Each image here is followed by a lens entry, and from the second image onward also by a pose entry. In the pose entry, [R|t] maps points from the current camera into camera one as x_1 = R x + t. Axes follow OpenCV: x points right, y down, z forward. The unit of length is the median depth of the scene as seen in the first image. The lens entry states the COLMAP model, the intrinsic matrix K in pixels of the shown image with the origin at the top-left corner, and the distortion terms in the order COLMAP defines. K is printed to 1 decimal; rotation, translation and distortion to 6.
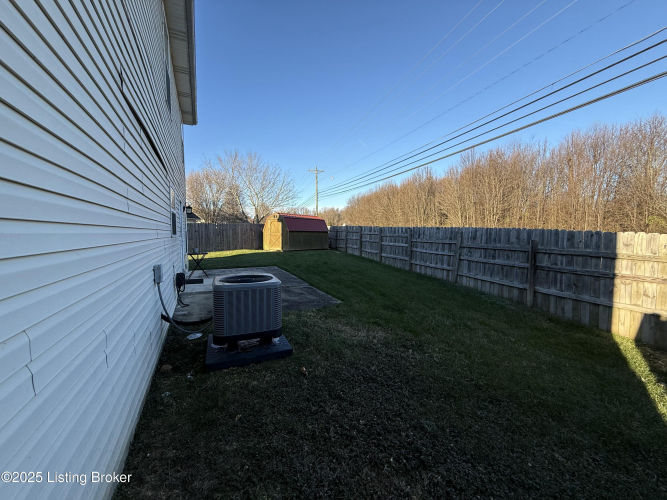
lens RADIAL K [[264.9, 0, 330.8], [0, 264.9, 249.7], [0, 0, 1]] dist [-0.000476, 0.000056]
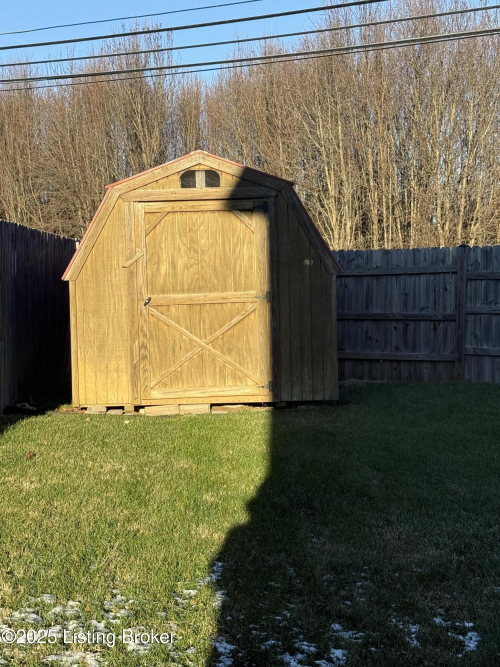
lens RADIAL K [[1000.2, 0, 250.0], [0, 1000.2, 333.5], [0, 0, 1]] dist [0.125472, -0.031033]
pose [[0.770342, -0.041821, 0.636258, -0.560959], [0.052539, 0.998617, 0.002028, -0.037985], [-0.635463, 0.031866, 0.771474, 0.557612]]
